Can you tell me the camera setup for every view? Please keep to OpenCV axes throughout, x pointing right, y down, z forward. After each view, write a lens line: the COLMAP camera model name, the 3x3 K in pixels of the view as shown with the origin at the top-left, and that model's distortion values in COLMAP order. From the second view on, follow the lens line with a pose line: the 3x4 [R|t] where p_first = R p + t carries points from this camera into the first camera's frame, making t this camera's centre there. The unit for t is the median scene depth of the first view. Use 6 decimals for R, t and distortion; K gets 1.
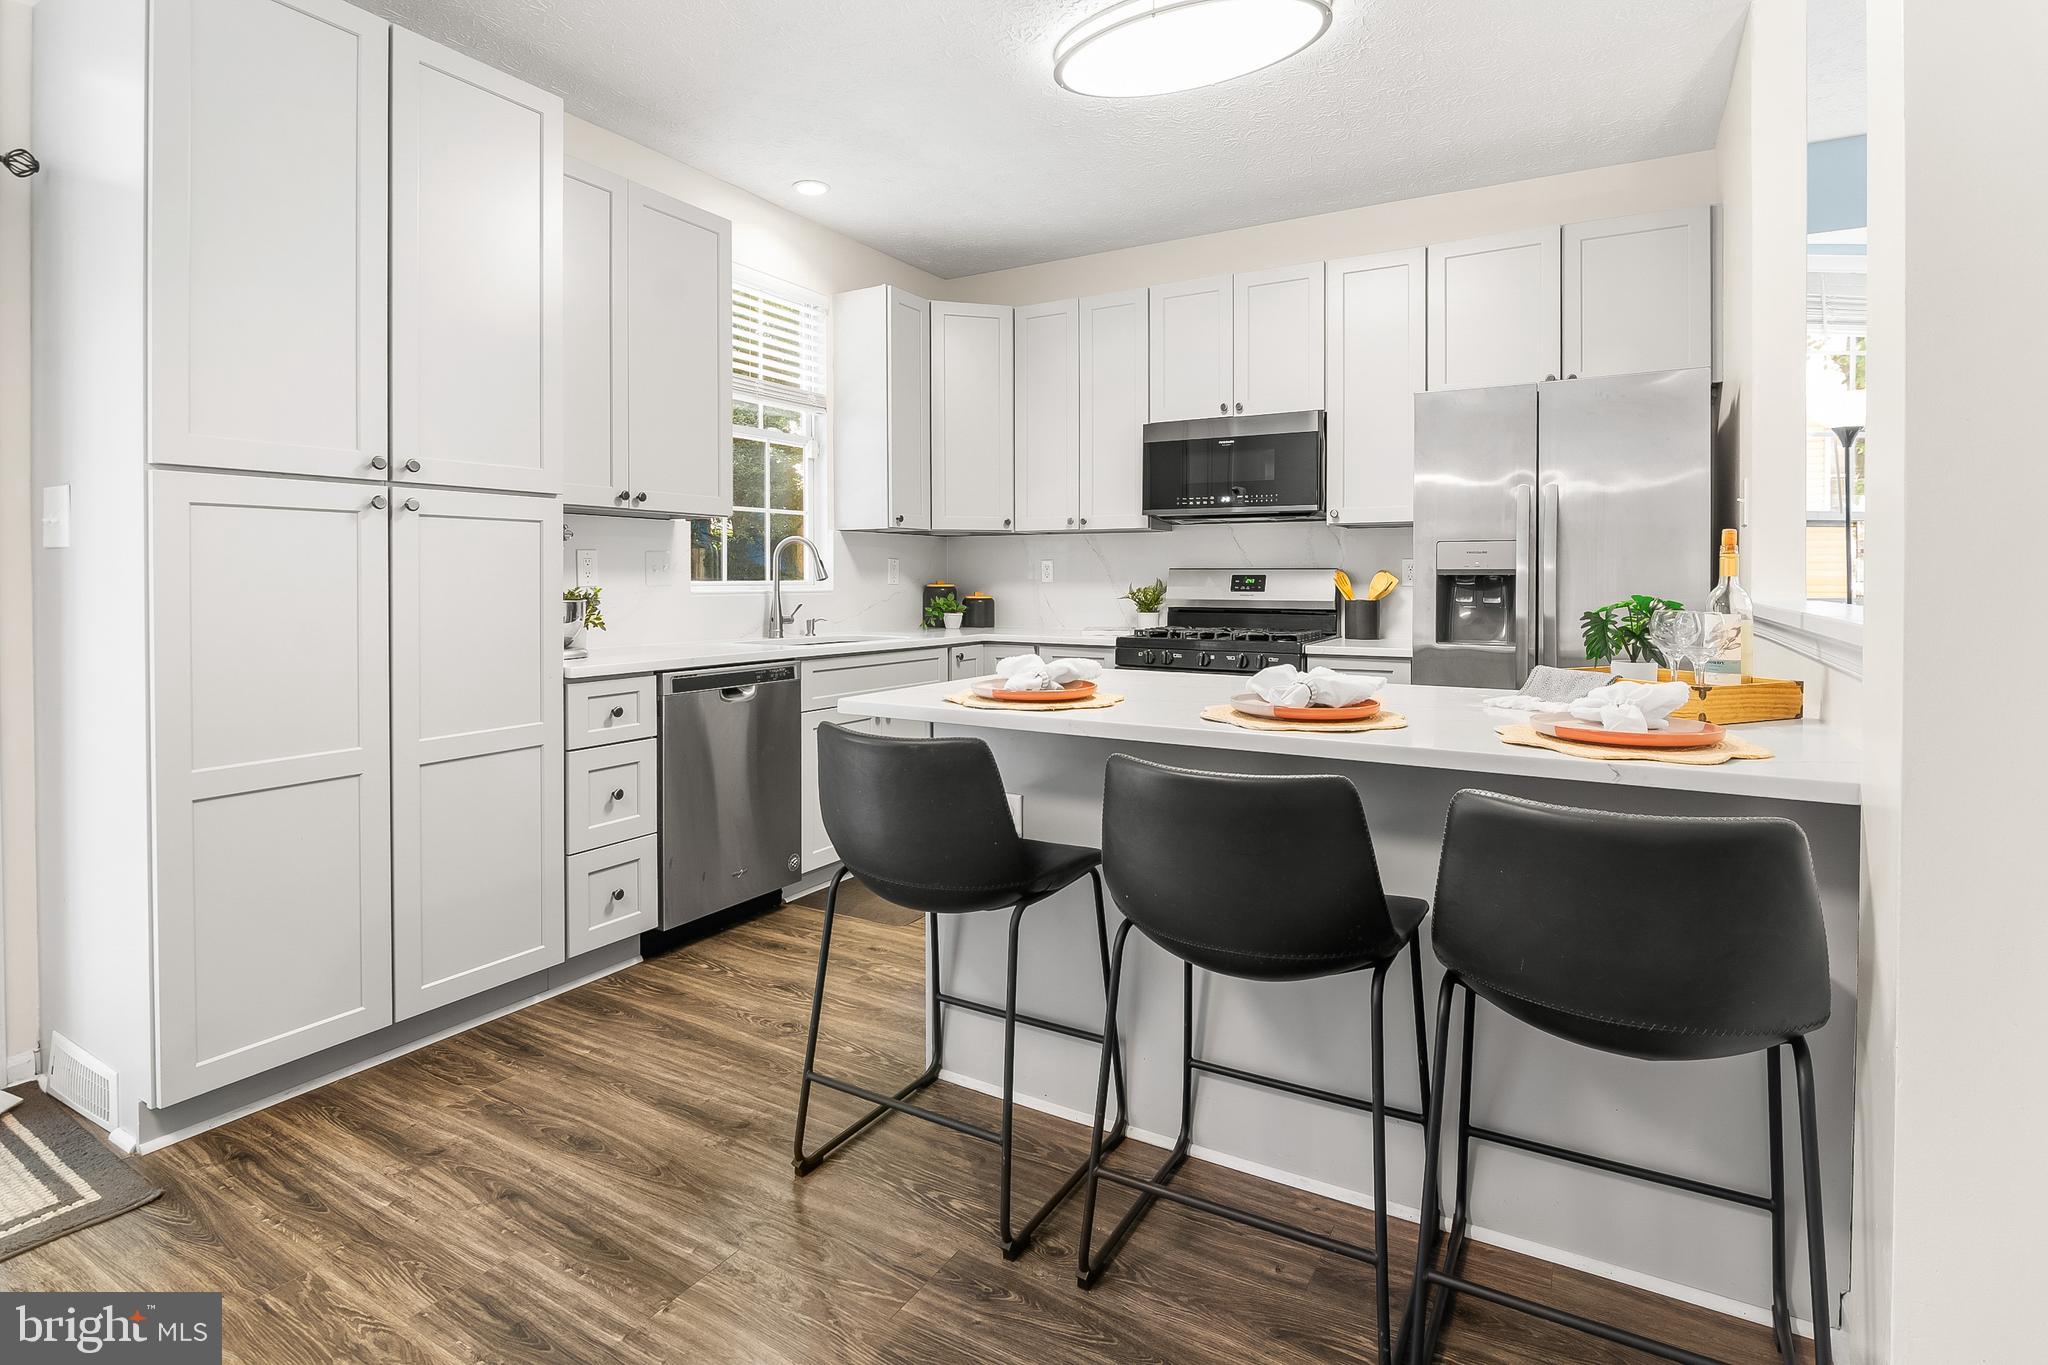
lens RADIAL K [[1026.5, 0, 1020.2], [0, 1026.5, 609.0], [0, 0, 1]] dist [-0.001920, -0.009309]
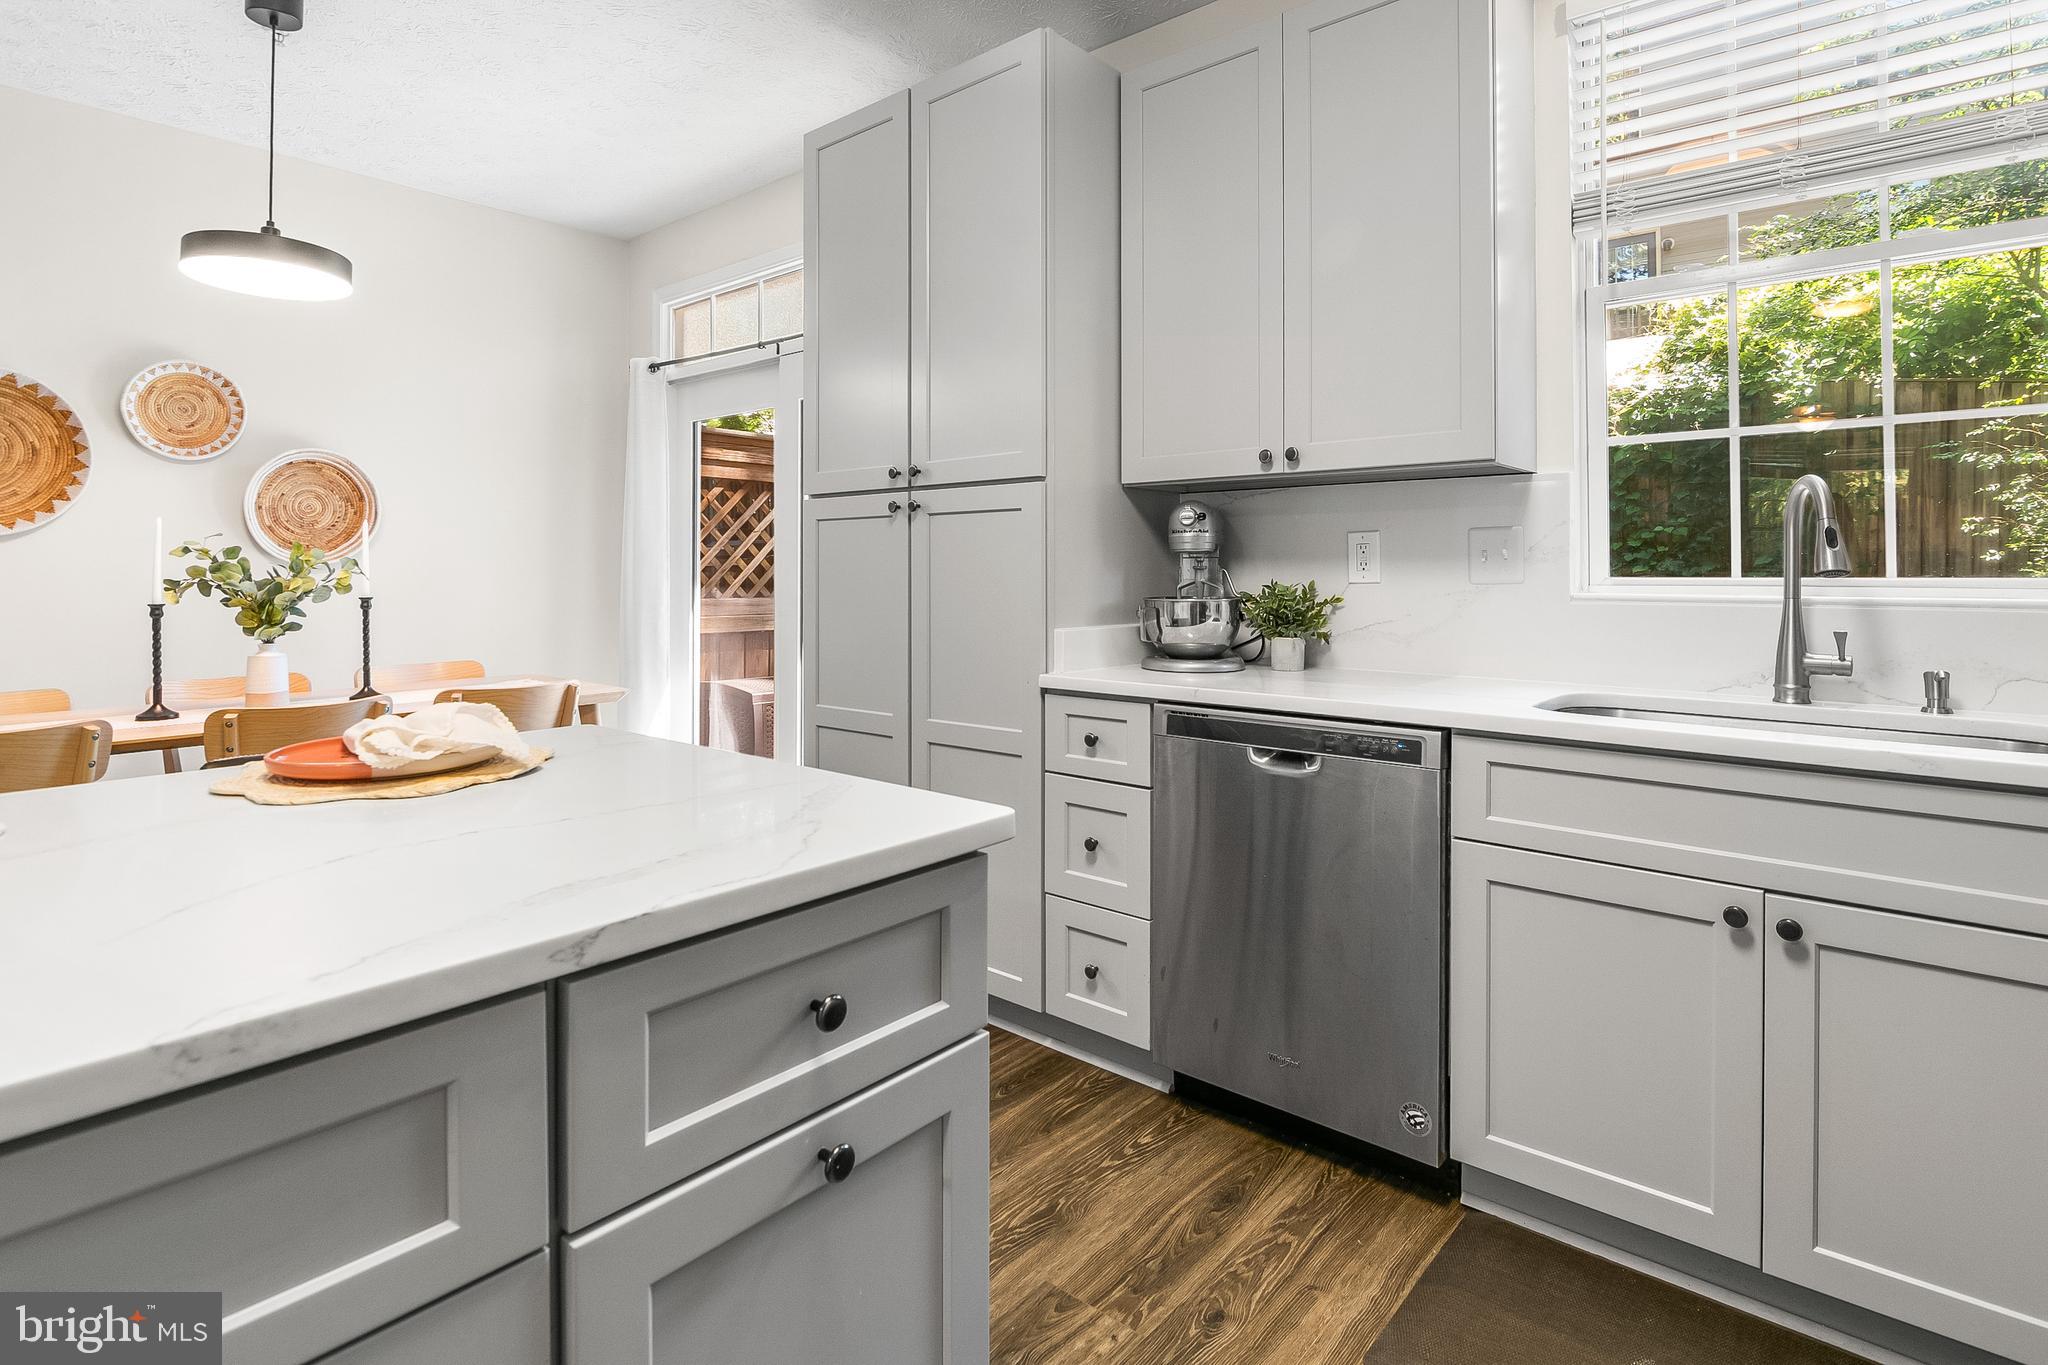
lens RADIAL K [[1038.6, 0, 1023.9], [0, 1038.6, 550.0], [0, 0, 1]] dist [-0.005454, -0.005532]
pose [[-0.185995, -0.016516, -0.982412, 0.394443], [-0.029345, 0.999506, -0.011247, -0.034905], [0.982112, 0.026737, -0.186388, 1.046384]]
